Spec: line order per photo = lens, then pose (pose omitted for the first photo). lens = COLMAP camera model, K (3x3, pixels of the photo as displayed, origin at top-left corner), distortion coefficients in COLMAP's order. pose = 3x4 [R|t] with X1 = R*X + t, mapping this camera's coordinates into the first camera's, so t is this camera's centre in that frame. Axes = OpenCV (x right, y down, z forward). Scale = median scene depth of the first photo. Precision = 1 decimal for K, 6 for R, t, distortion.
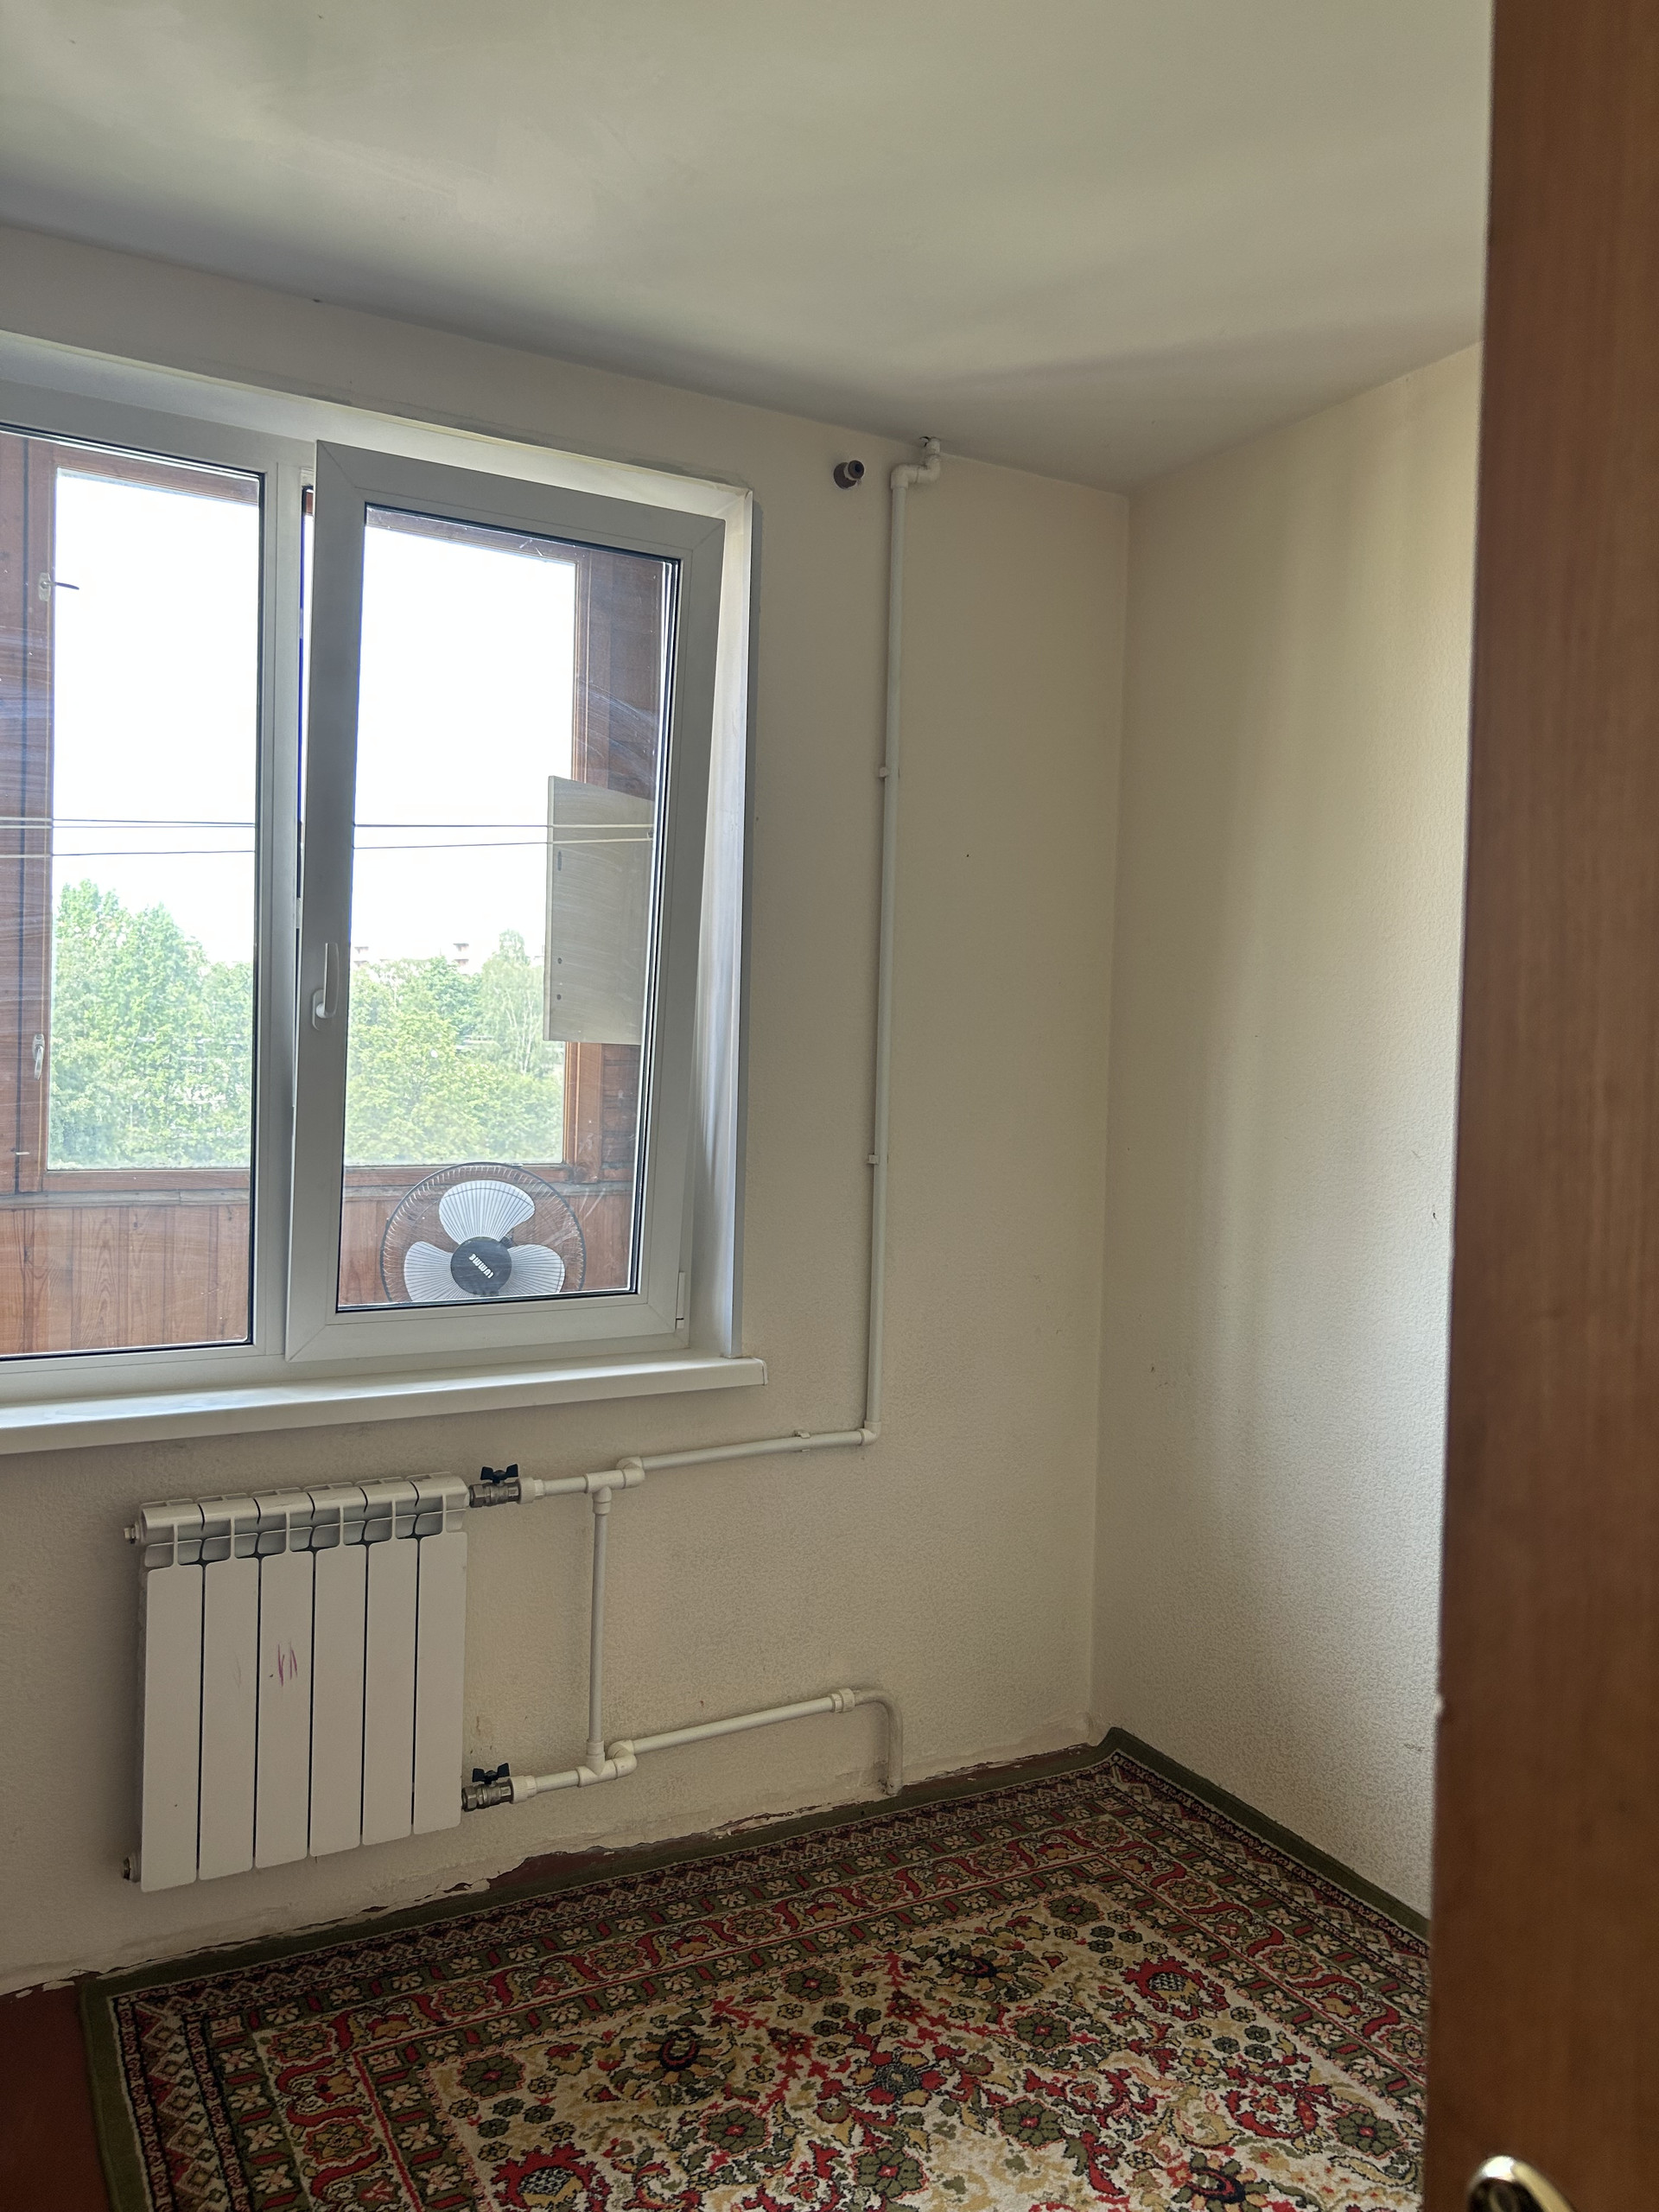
lens RADIAL K [[1626.9, 0, 791.9], [0, 1626.9, 1112.3], [0, 0, 1]] dist [0.022162, -0.020443]
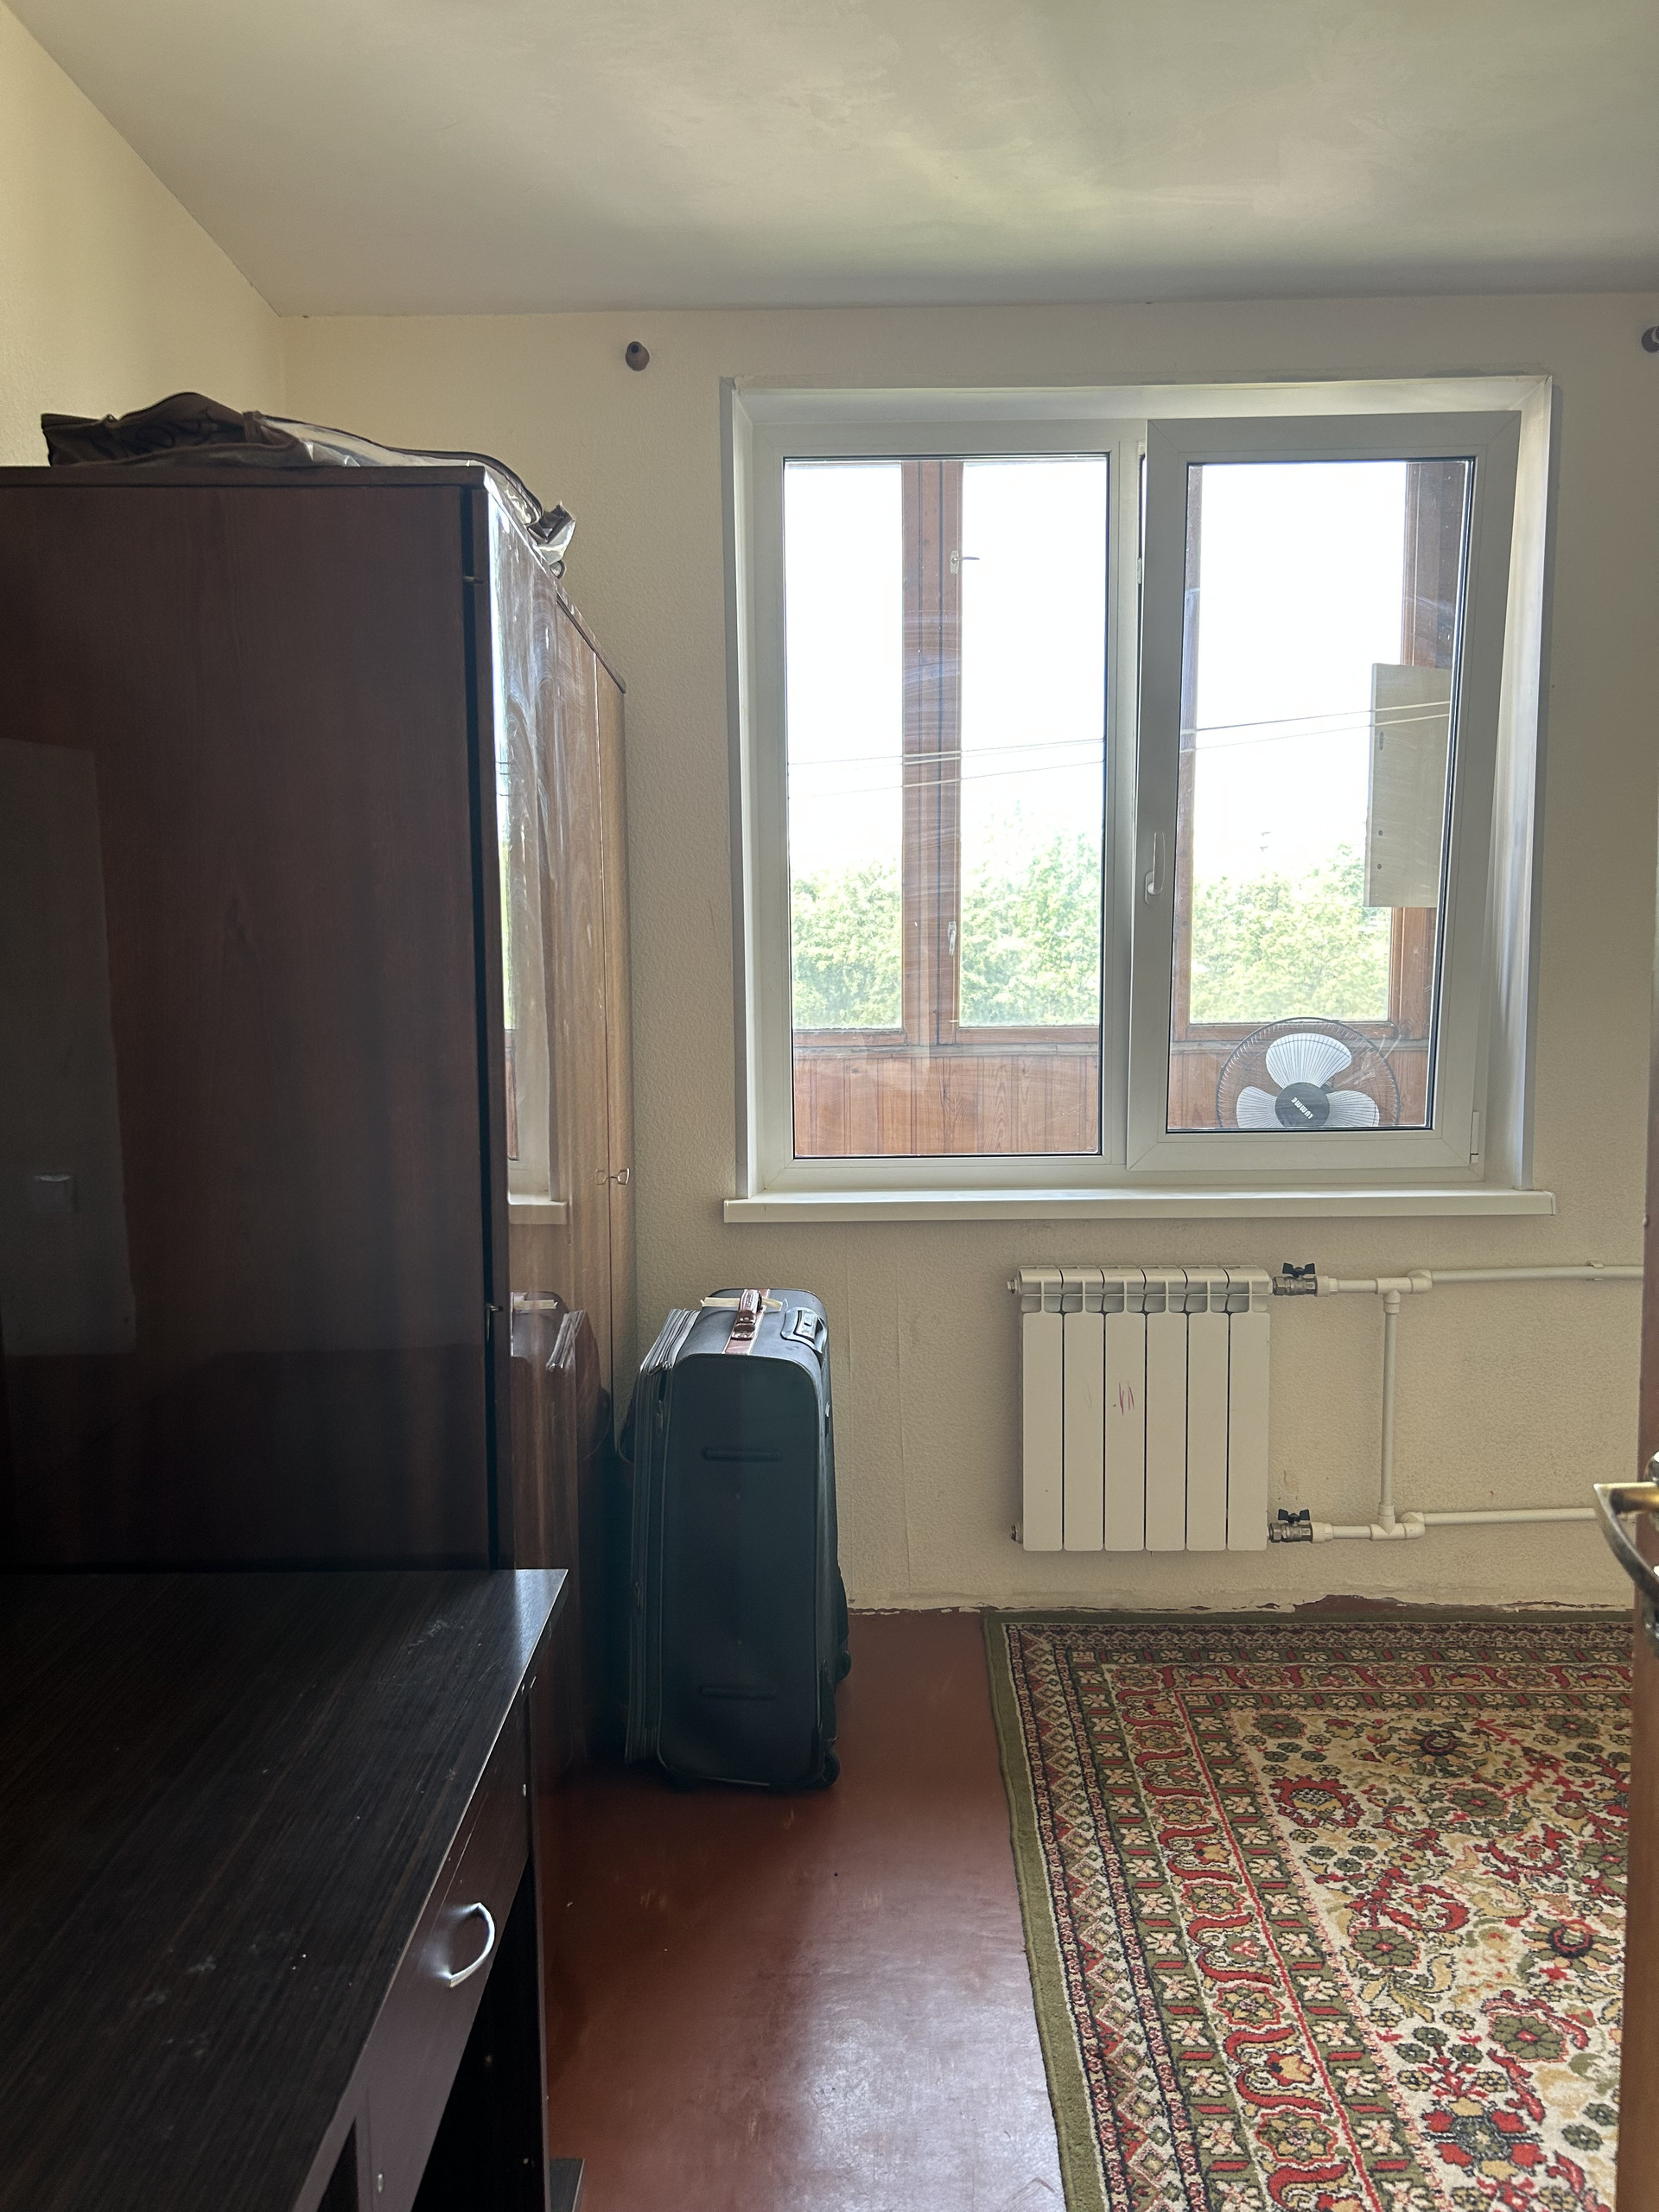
lens RADIAL K [[1675.0, 0, 829.5], [0, 1675.0, 1106.0], [0, 0, 1]] dist [0.006855, 0.004331]
pose [[0.868007, 0.013298, -0.496375, 0.141360], [0.016913, 0.998269, 0.056320, 0.027551], [0.496264, -0.057282, 0.866280, -0.251431]]
